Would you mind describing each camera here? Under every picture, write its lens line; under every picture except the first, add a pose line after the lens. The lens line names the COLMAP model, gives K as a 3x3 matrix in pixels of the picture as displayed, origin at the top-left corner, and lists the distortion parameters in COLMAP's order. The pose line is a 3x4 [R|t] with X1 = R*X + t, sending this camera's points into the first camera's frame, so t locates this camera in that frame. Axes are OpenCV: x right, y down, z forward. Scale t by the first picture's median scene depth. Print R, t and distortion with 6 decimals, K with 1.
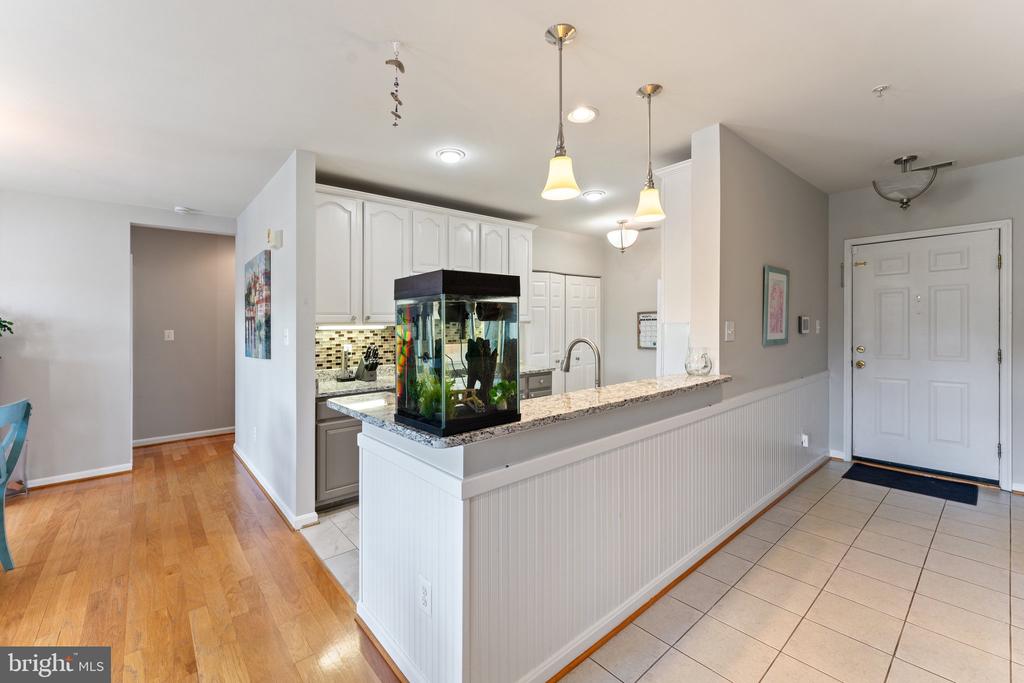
lens RADIAL K [[429.4, 0, 508.1], [0, 429.4, 316.8], [0, 0, 1]] dist [0.001613, 0.000373]
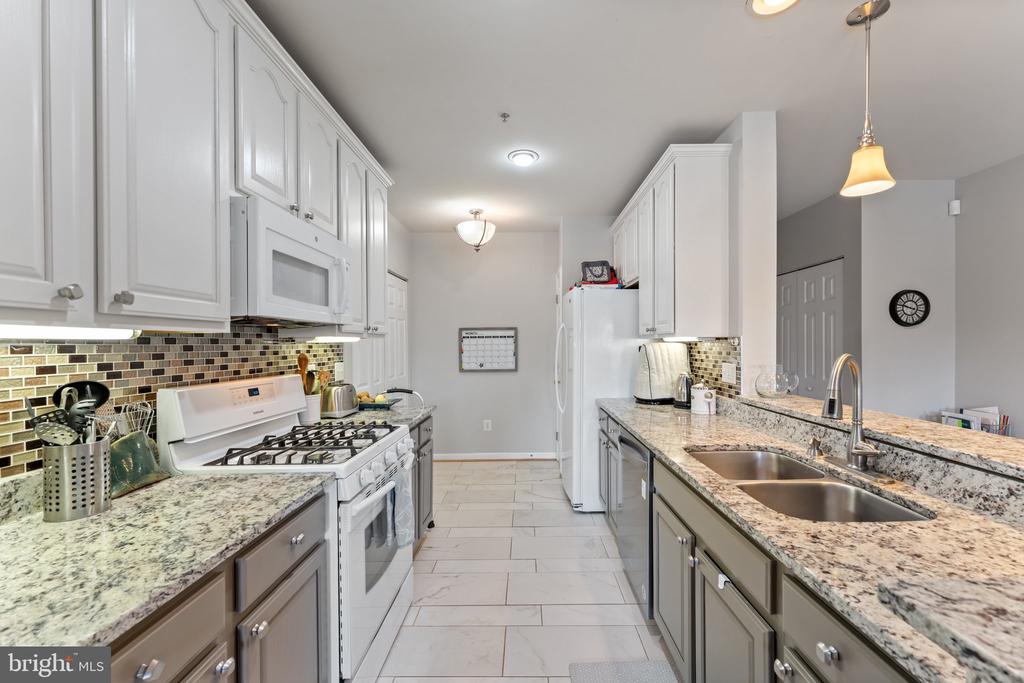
lens RADIAL K [[415.6, 0, 530.5], [0, 415.6, 344.6], [0, 0, 1]] dist [0.000863, -0.000037]
pose [[0.640494, 0.009554, 0.767904, -0.336166], [-0.018379, 0.999827, 0.002889, 0.024632], [-0.767744, -0.015964, 0.640558, 0.567033]]
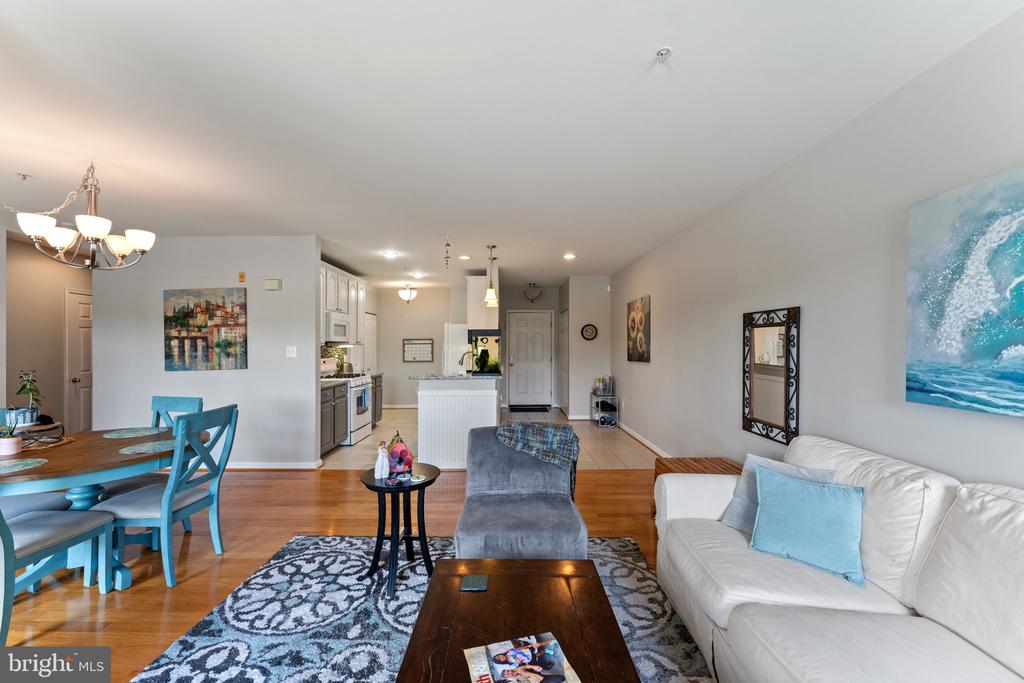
lens RADIAL K [[408.0, 0, 502.3], [0, 408.0, 345.7], [0, 0, 1]] dist [0.000699, 0.000087]
pose [[0.657024, 0.012343, 0.753768, -0.887968], [-0.019525, 0.999809, 0.000647, 0.008252], [-0.753616, -0.015143, 0.657140, -0.403930]]
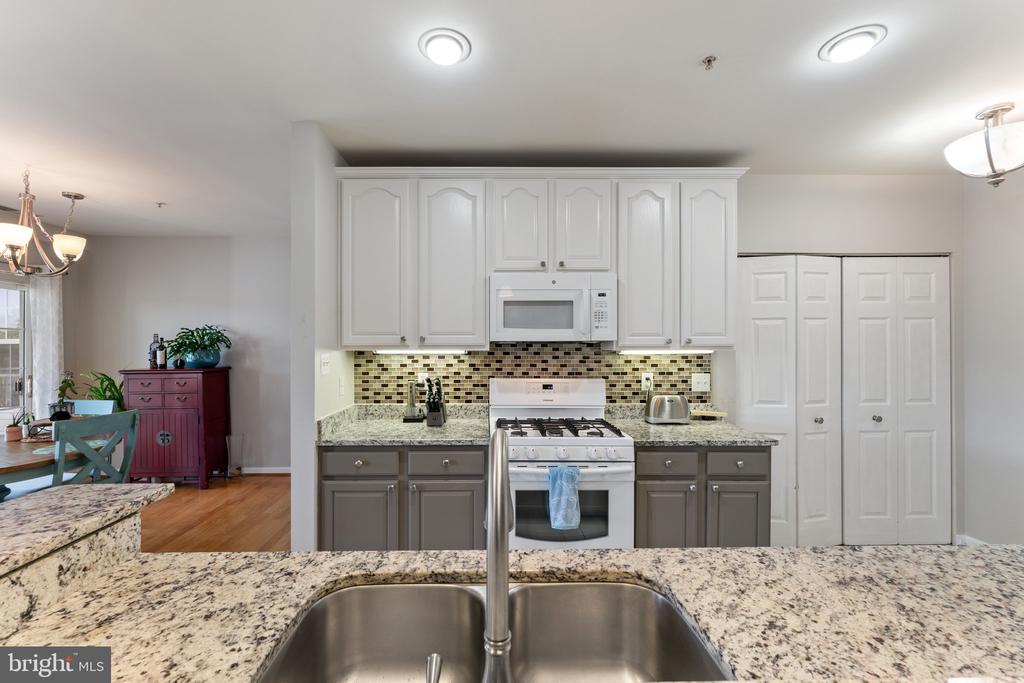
lens RADIAL K [[425.2, 0, 491.9], [0, 425.2, 340.6], [0, 0, 1]] dist [-0.000903, -0.000299]
pose [[0.770371, 0.010478, -0.637510, 0.201345], [0.001442, 0.999834, 0.018176, -0.007651], [0.637595, -0.014922, 0.770227, 0.479313]]
